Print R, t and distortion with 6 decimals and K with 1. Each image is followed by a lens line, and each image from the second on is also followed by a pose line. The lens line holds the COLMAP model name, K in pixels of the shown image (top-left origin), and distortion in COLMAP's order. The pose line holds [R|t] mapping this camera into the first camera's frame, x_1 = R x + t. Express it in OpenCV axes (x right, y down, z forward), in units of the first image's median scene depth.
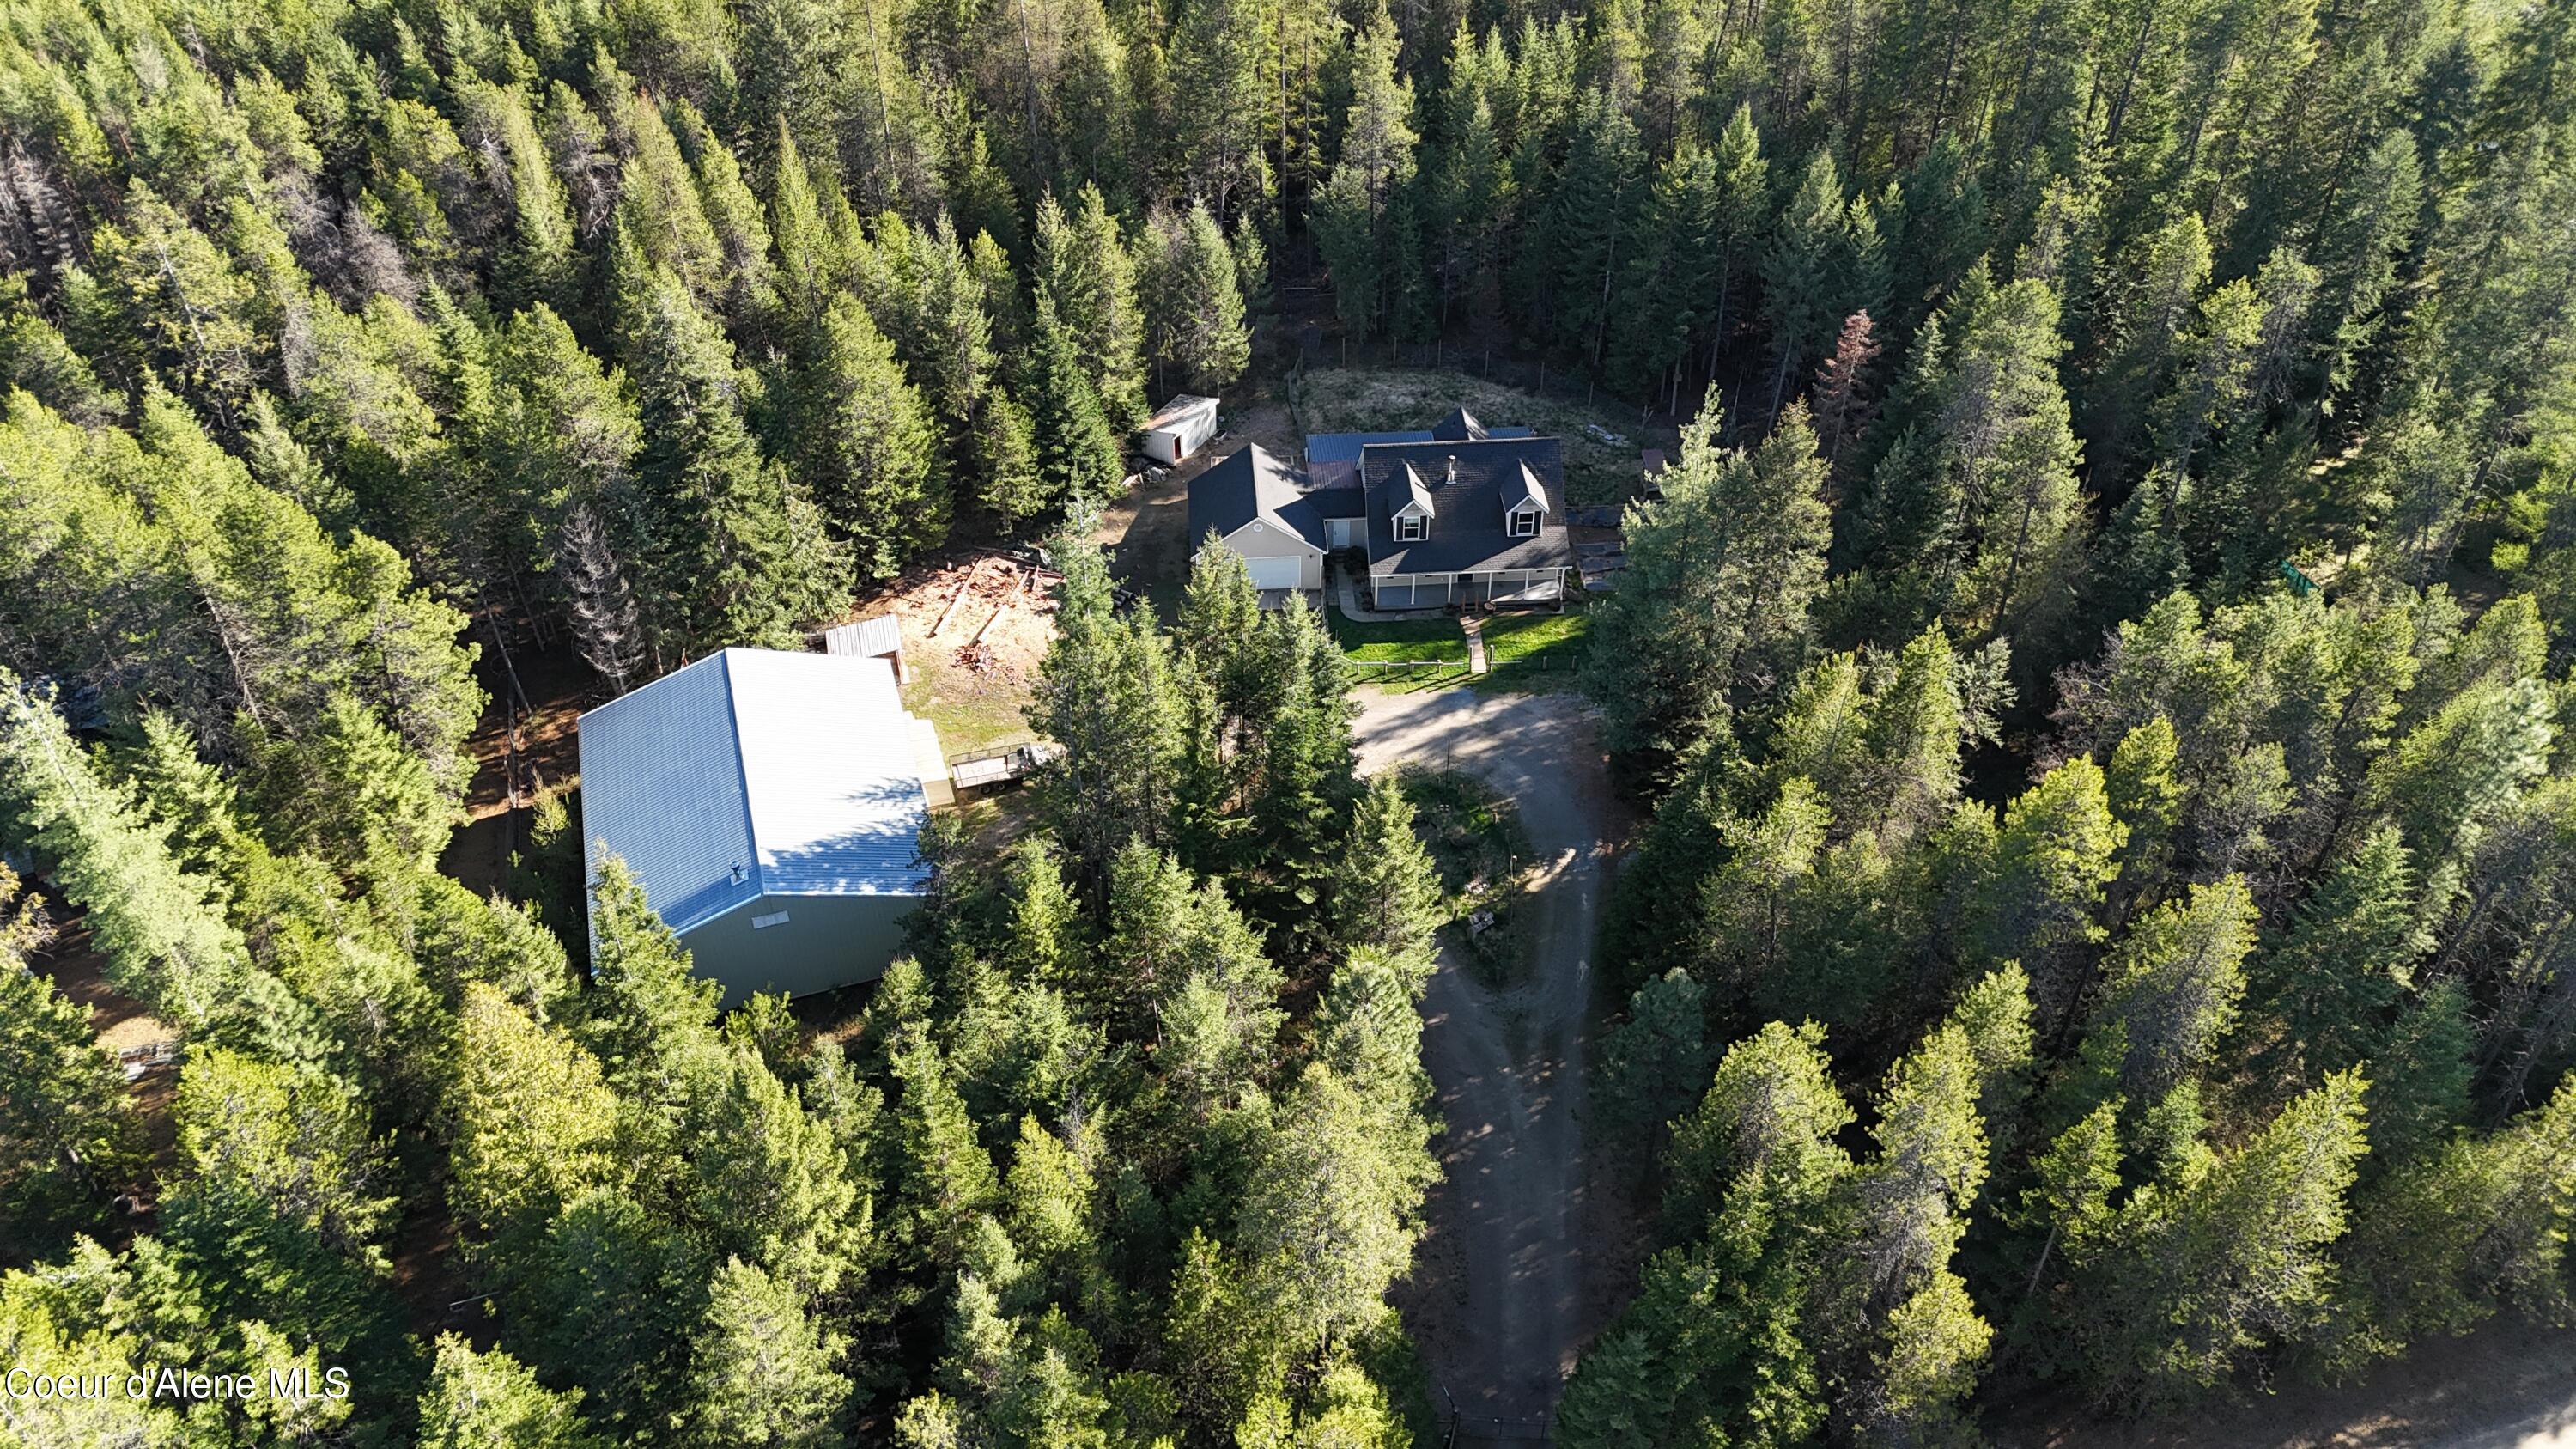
lens RADIAL K [[1774.8, 0, 1288.4], [0, 1774.8, 721.7], [0, 0, 1]] dist [0.032493, -0.001495]
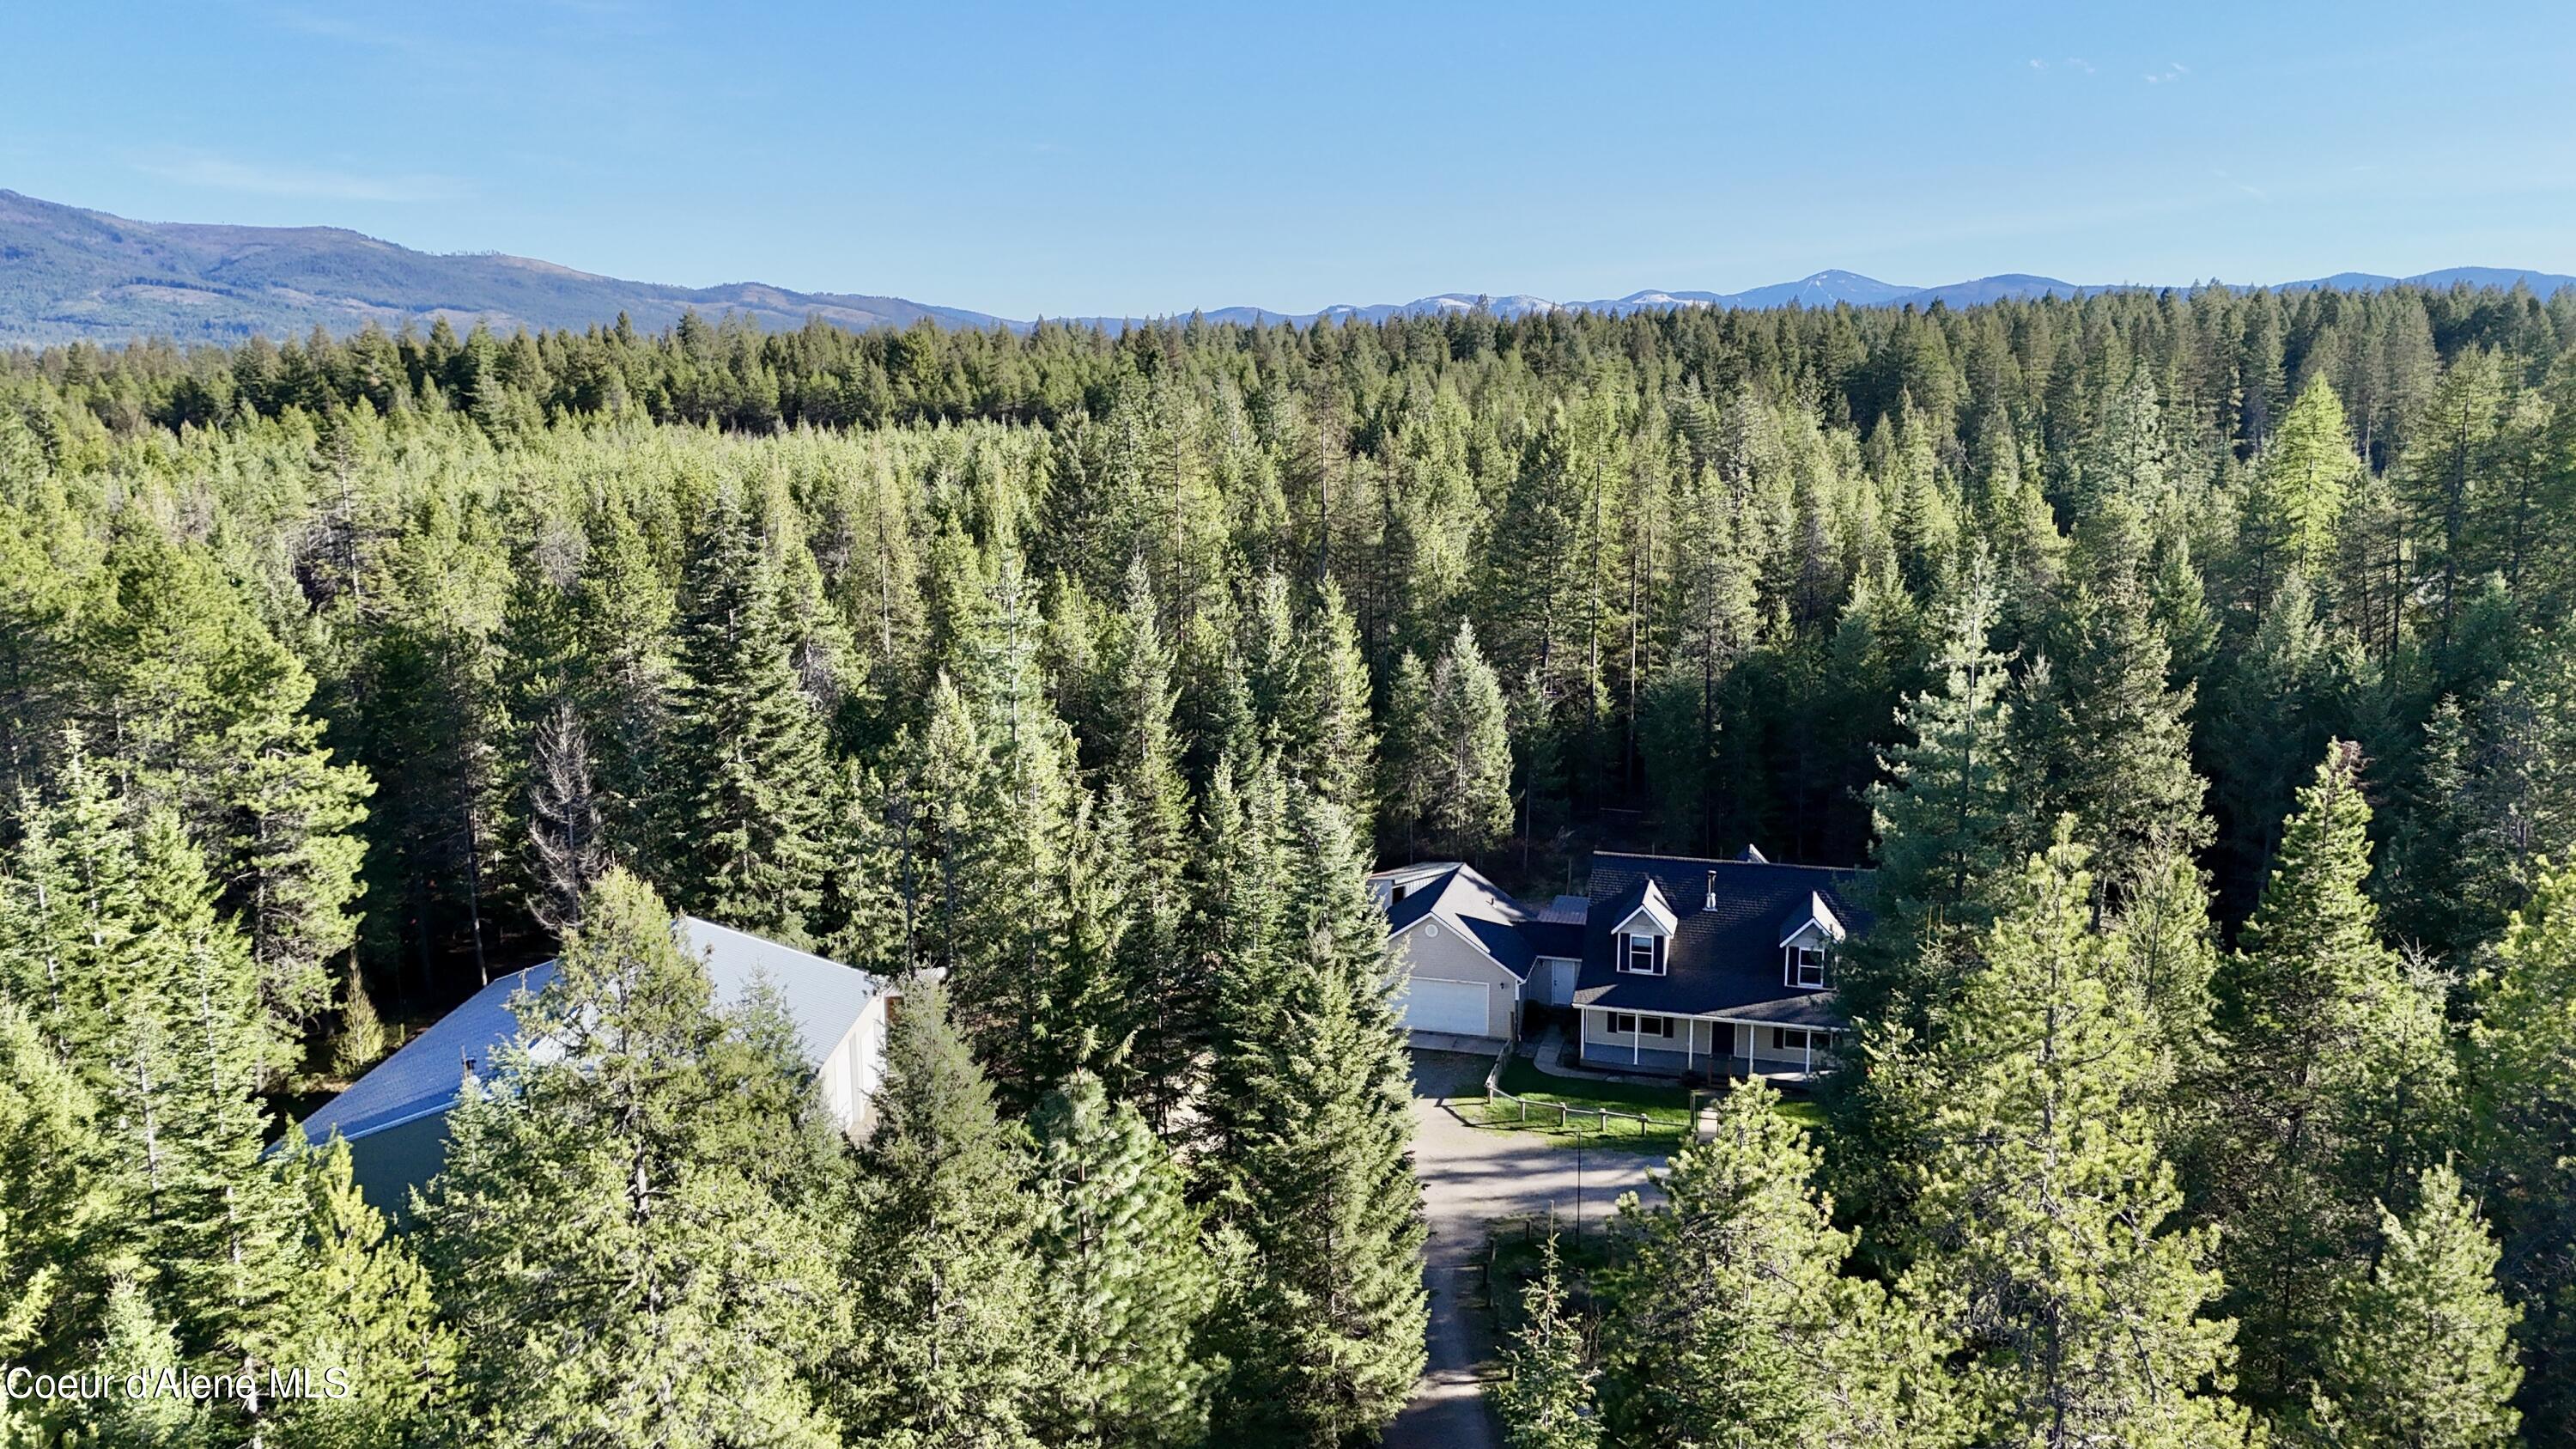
lens RADIAL K [[1828.4, 0, 1284.2], [0, 1828.4, 734.5], [0, 0, 1]] dist [-0.008178, -0.002710]
pose [[0.941222, 0.051758, -0.333800, 0.166210], [-0.208926, 0.865699, -0.454880, 0.168355], [0.265427, 0.497882, 0.825628, 0.303718]]
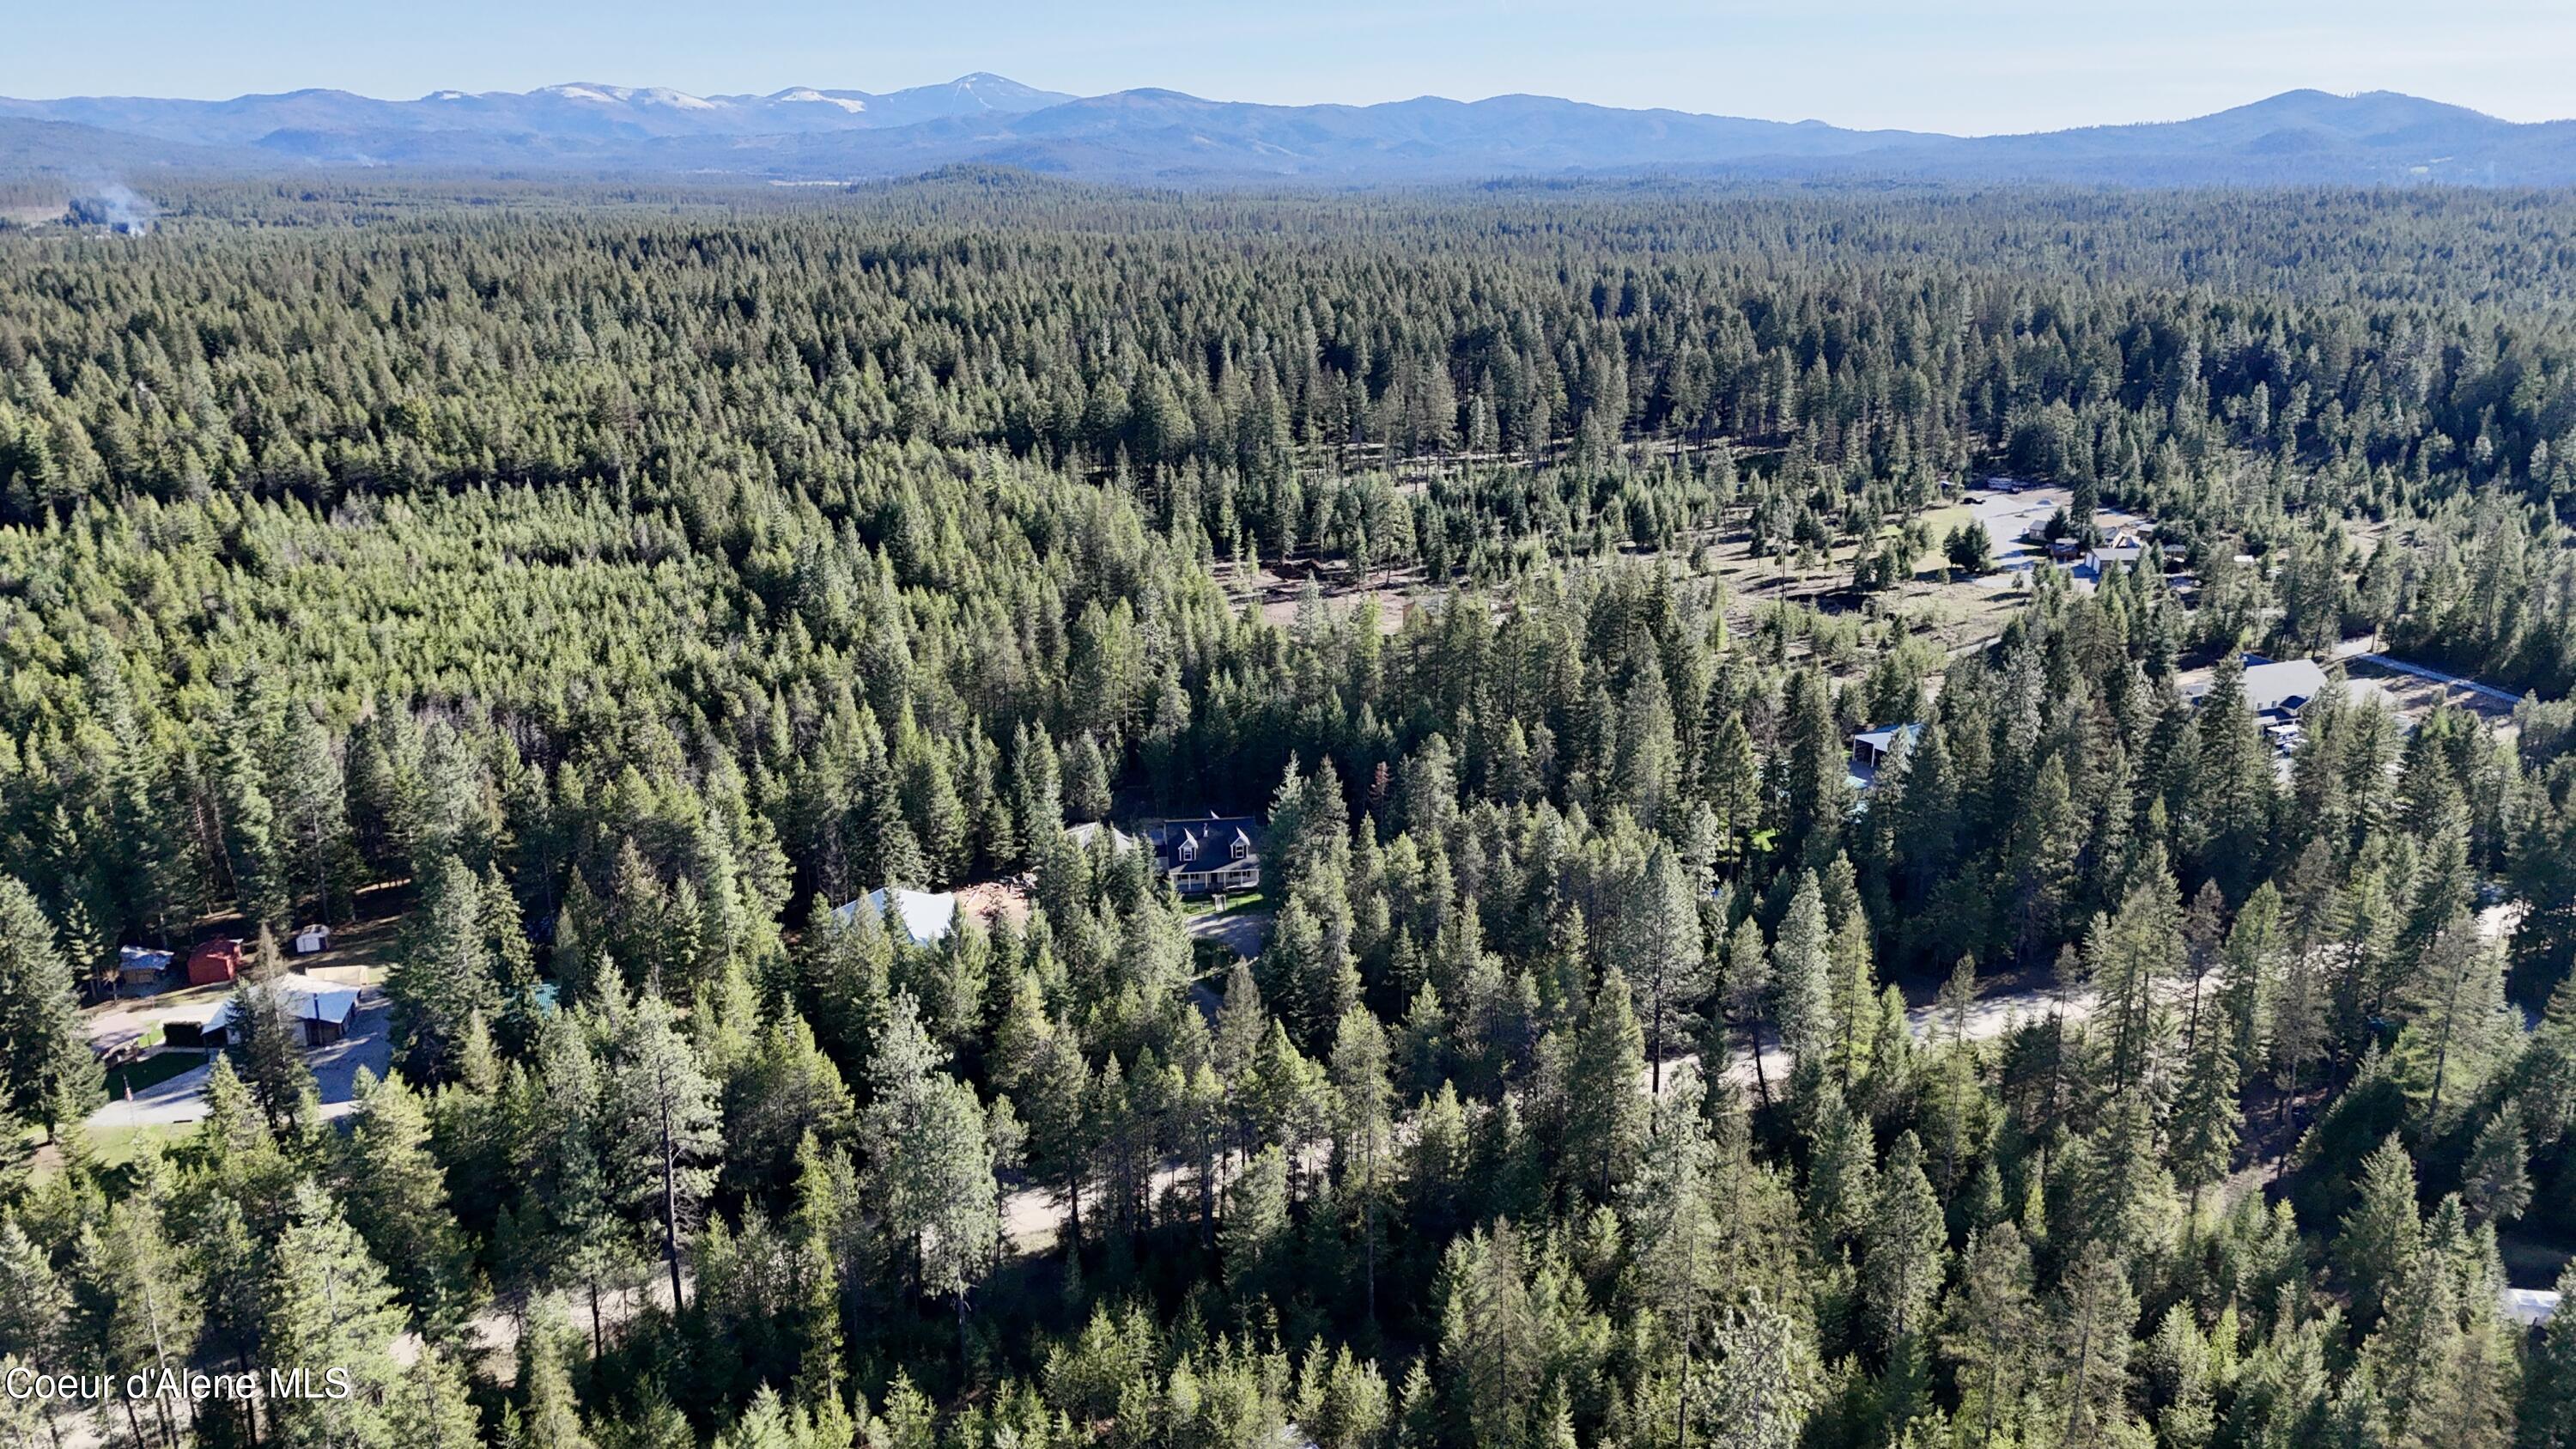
lens RADIAL K [[1774.8, 0, 1286.7], [0, 1774.8, 727.5], [0, 0, 1]] dist [0.032493, -0.001495]
pose [[0.995842, -0.013487, 0.090097, -0.004270], [0.049662, 0.909479, -0.412773, 0.630970], [-0.076375, 0.415531, 0.906367, -1.015398]]
